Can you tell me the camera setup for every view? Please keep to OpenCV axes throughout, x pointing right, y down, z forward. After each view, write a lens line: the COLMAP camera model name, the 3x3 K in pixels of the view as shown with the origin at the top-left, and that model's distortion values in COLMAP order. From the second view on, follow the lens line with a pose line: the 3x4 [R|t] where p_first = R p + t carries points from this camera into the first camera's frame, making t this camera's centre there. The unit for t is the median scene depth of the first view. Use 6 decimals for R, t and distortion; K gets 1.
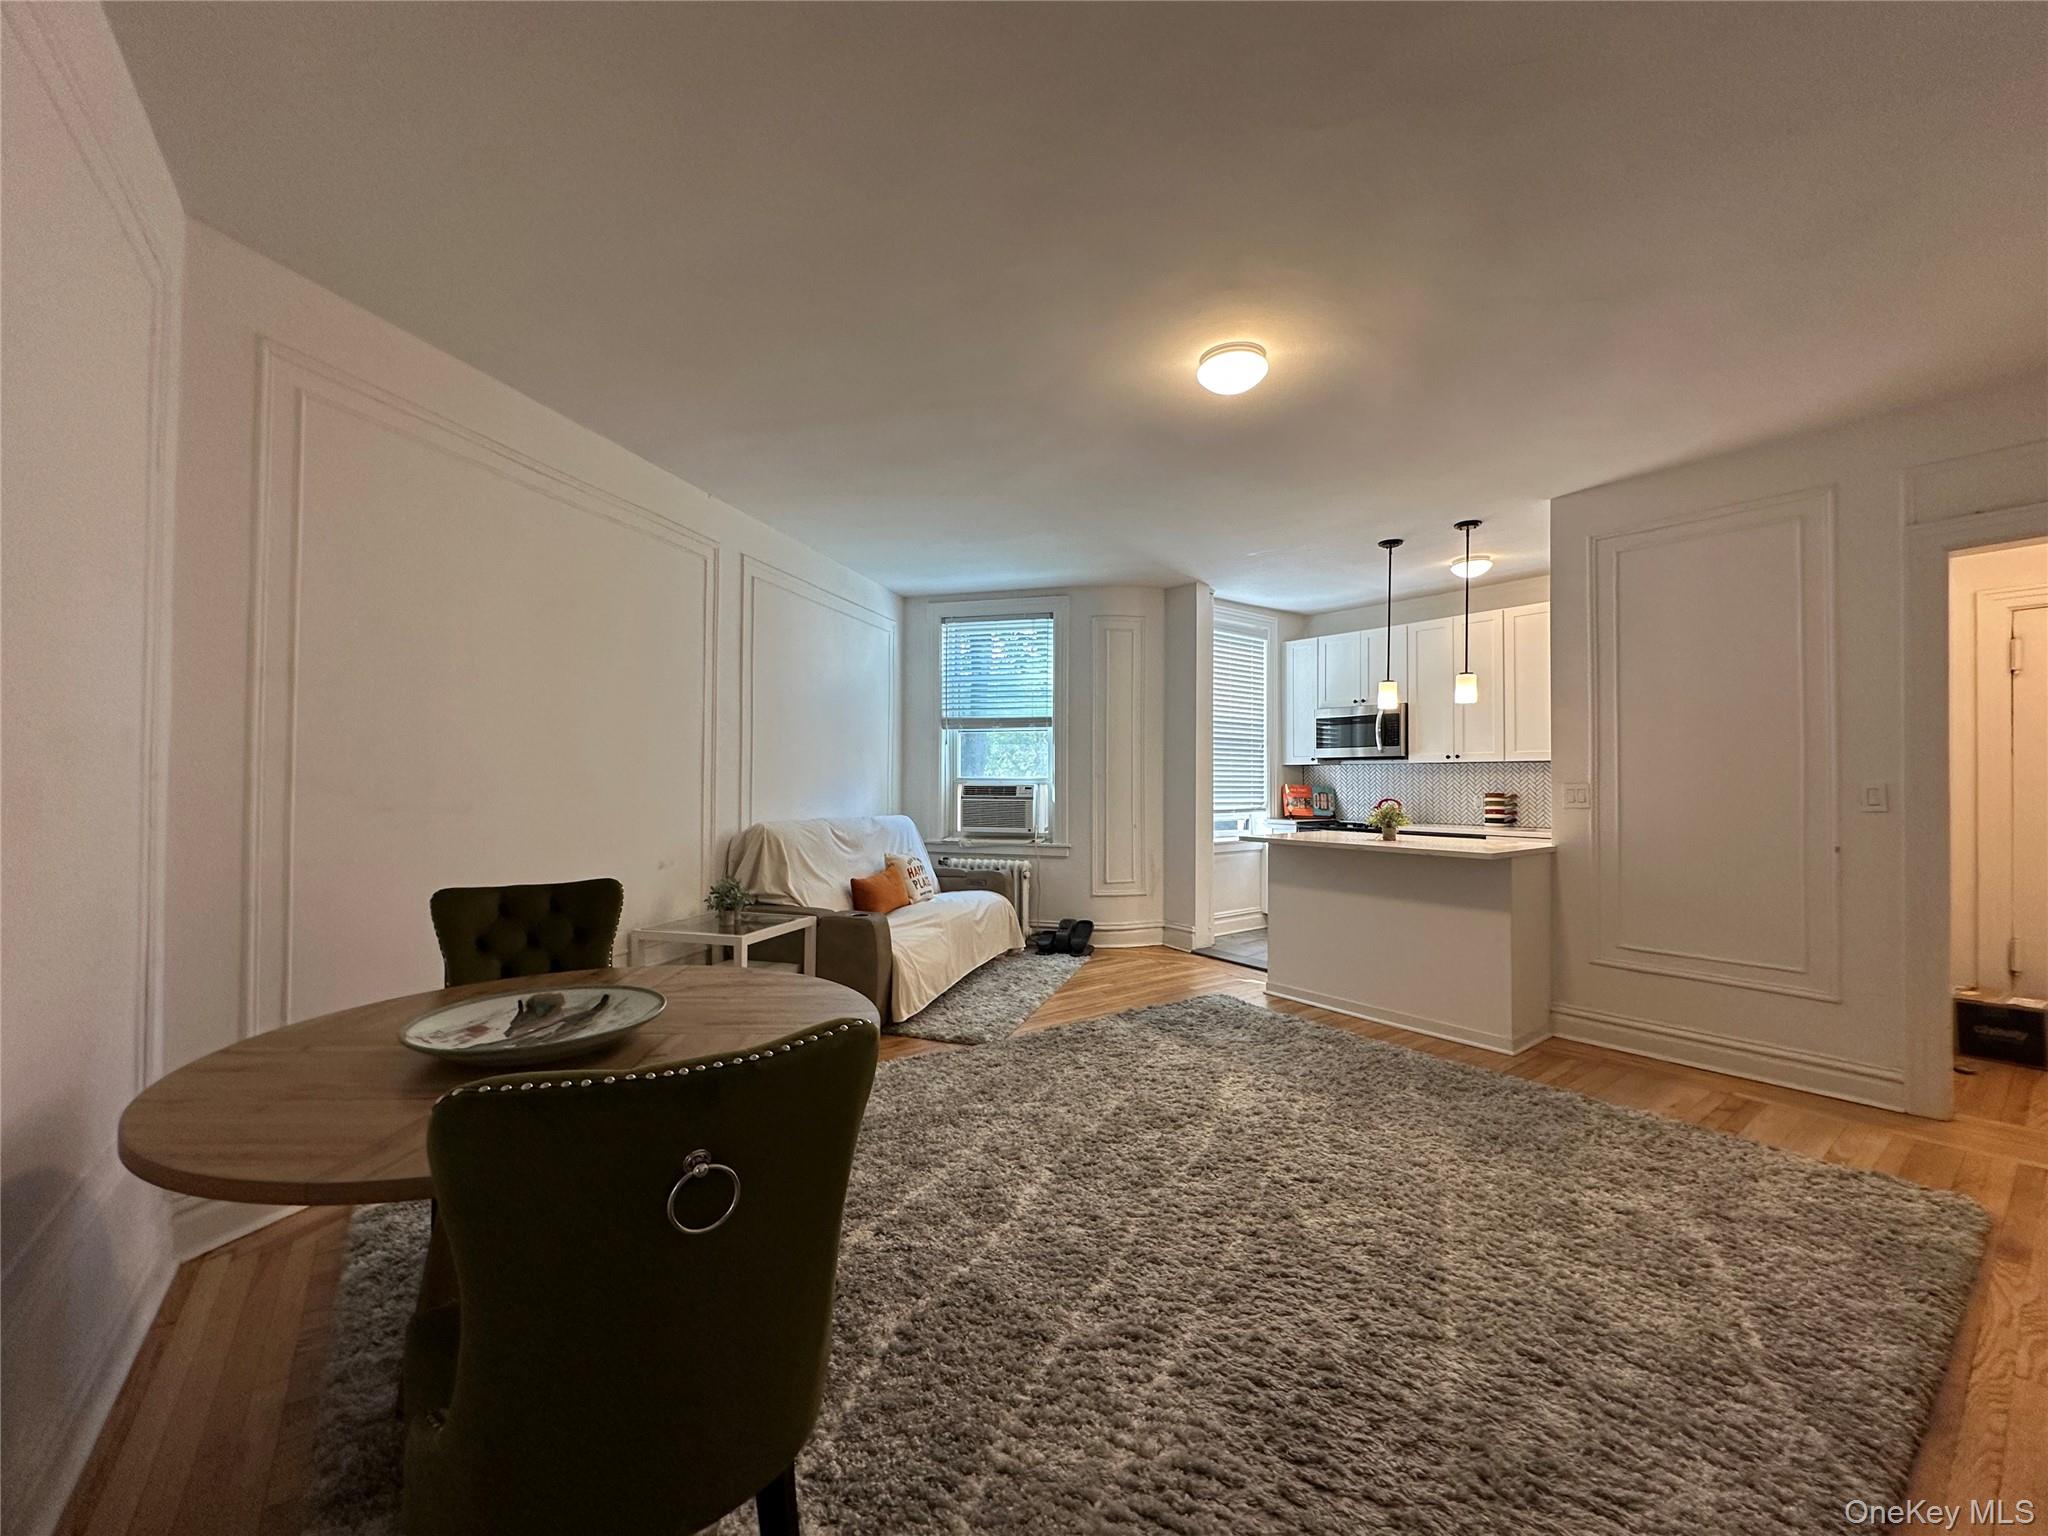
lens RADIAL K [[816.0, 0, 1027.1], [0, 816.0, 770.5], [0, 0, 1]] dist [-0.004545, 0.001179]
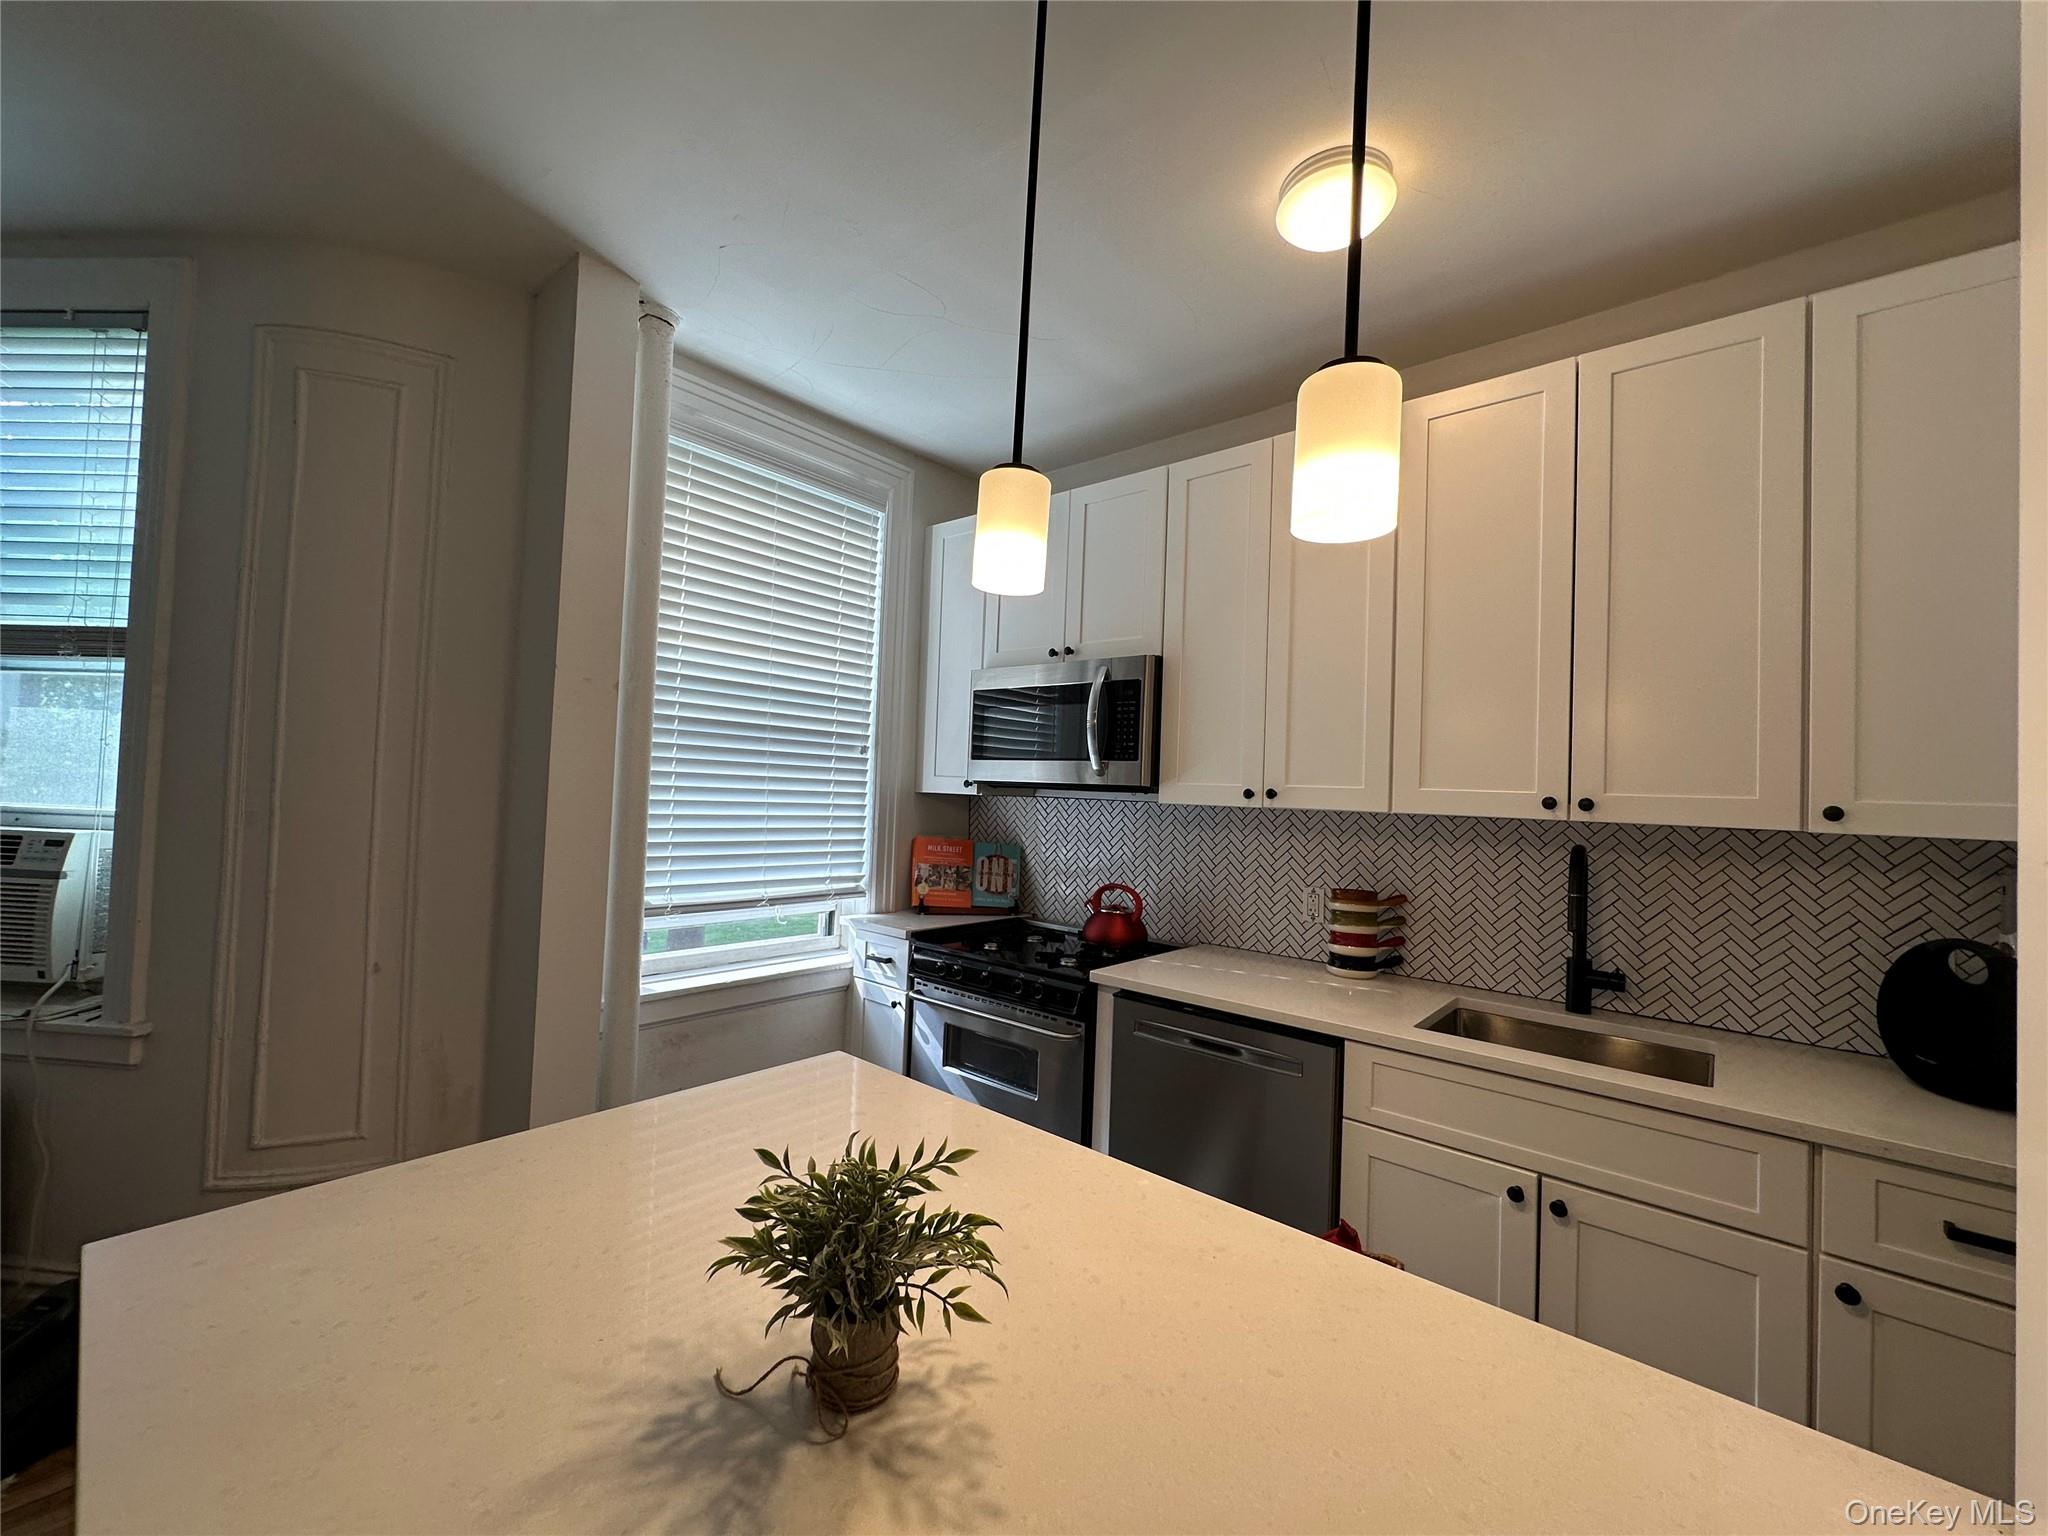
lens RADIAL K [[816.0, 0, 1025.7], [0, 816.0, 766.8], [0, 0, 1]] dist [-0.004545, 0.001179]
pose [[0.978290, 0.039726, 0.203395, 0.527754], [-0.037013, 0.999168, -0.017122, -0.029991], [-0.203906, 0.009222, 0.978947, 1.014730]]
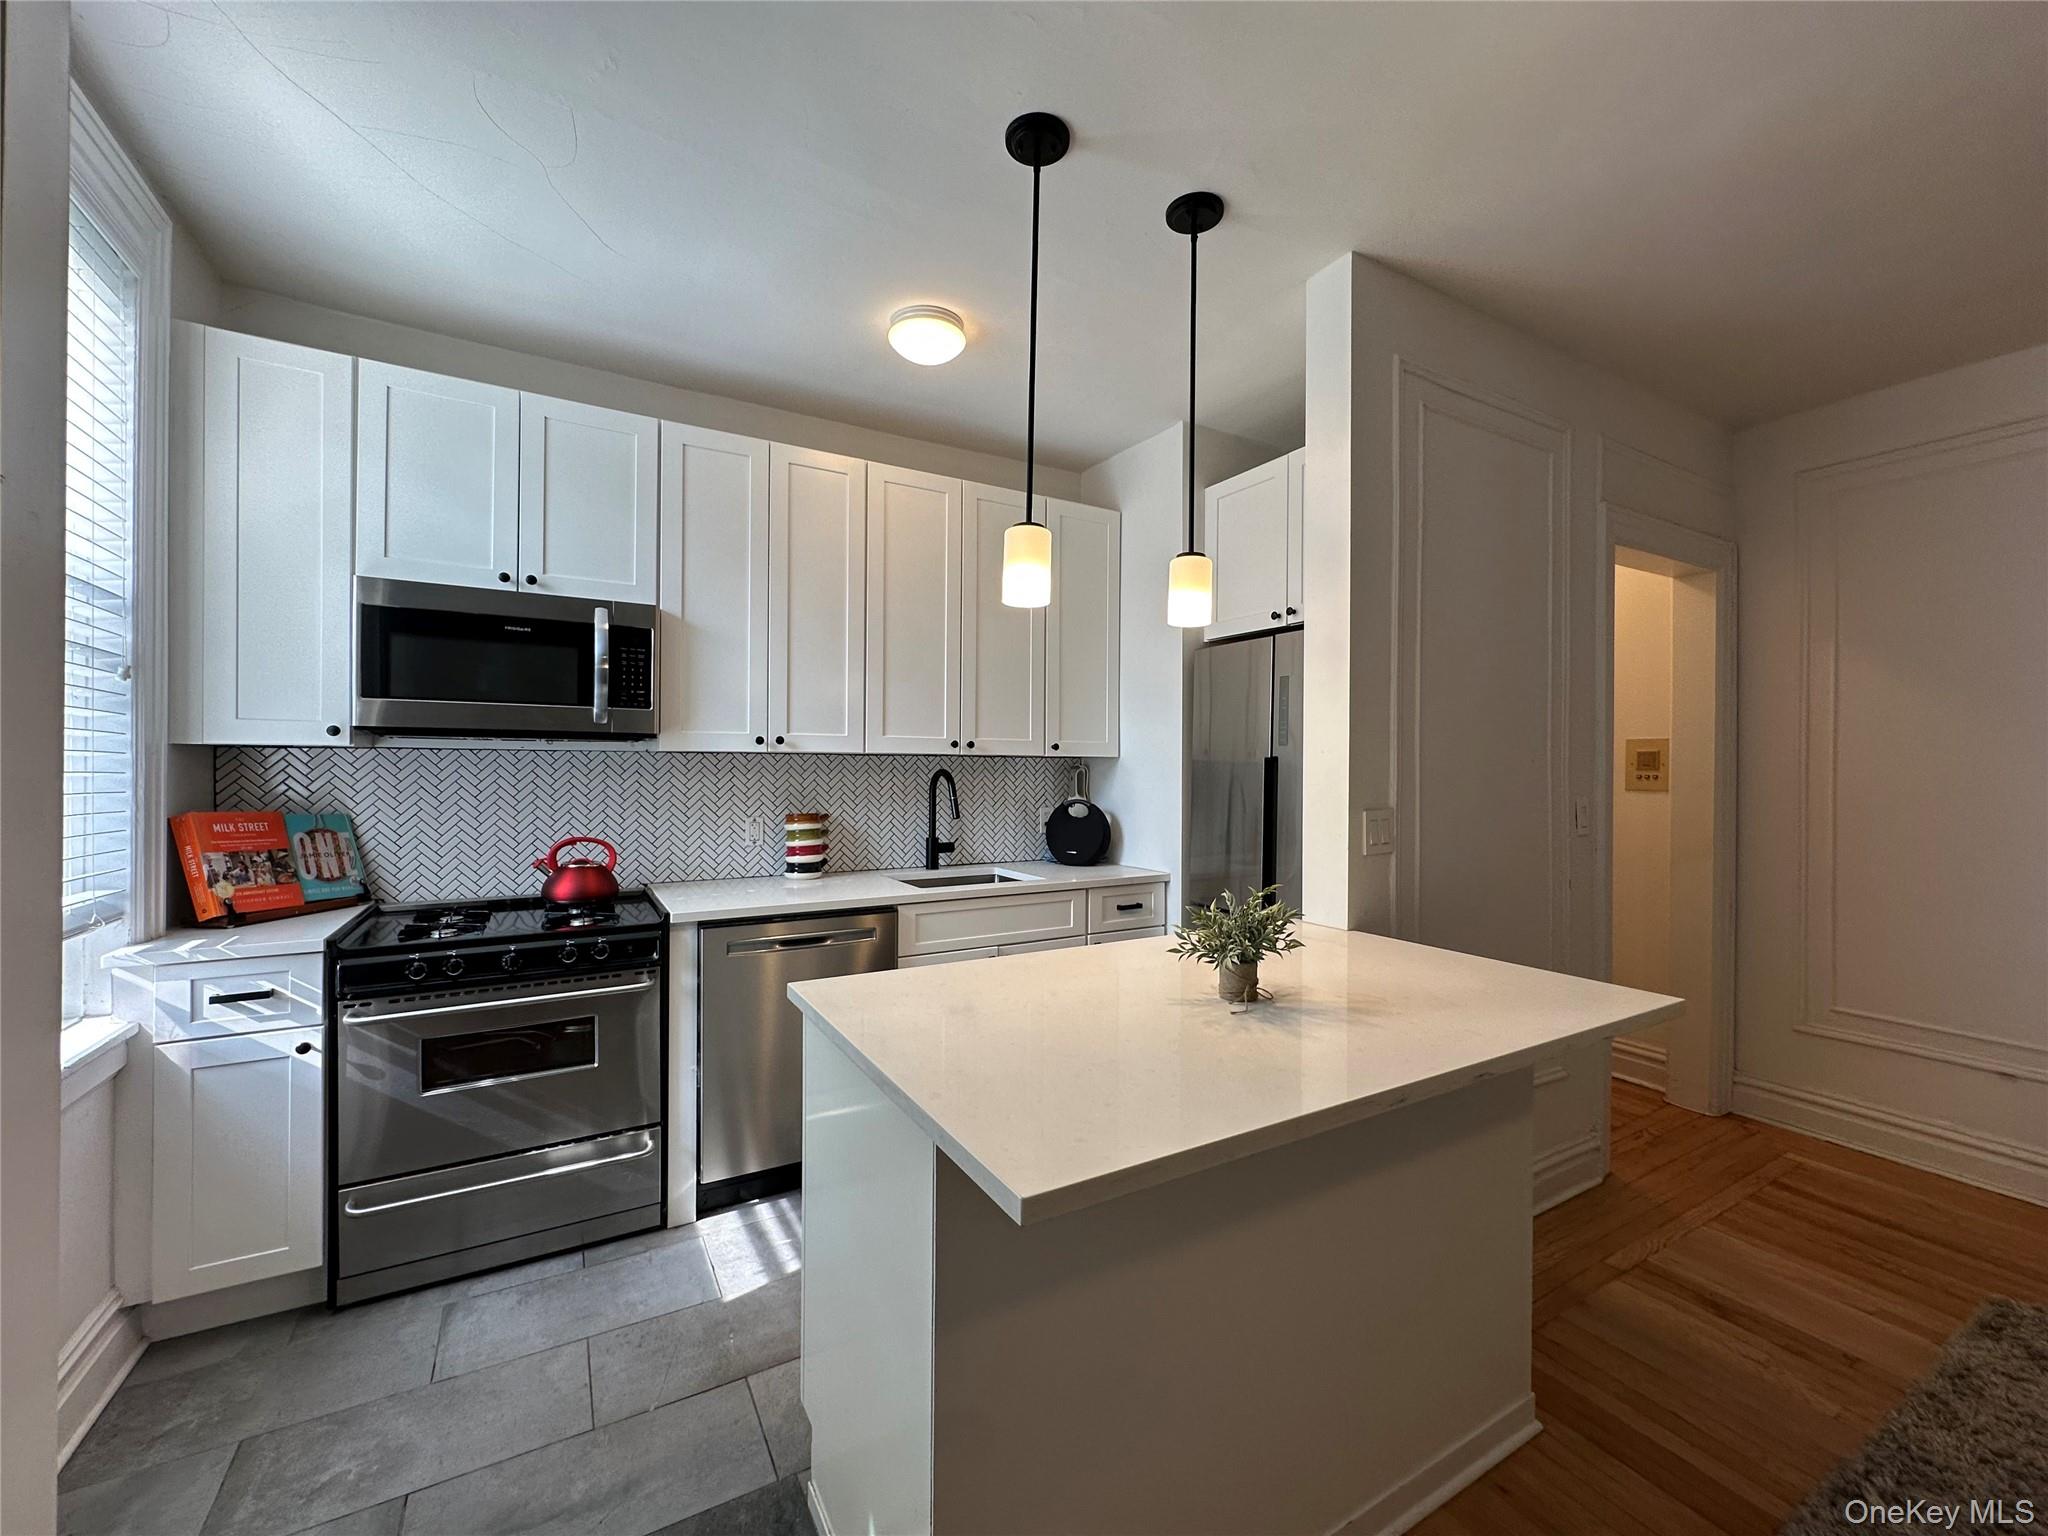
lens RADIAL K [[816.0, 0, 1023.8], [0, 816.0, 766.8], [0, 0, 1]] dist [-0.004545, 0.001179]
pose [[0.126538, -0.003226, 0.991957, 0.122835], [-0.017234, 0.999837, 0.005450, -0.010855], [-0.991812, -0.017785, 0.126462, 1.253155]]
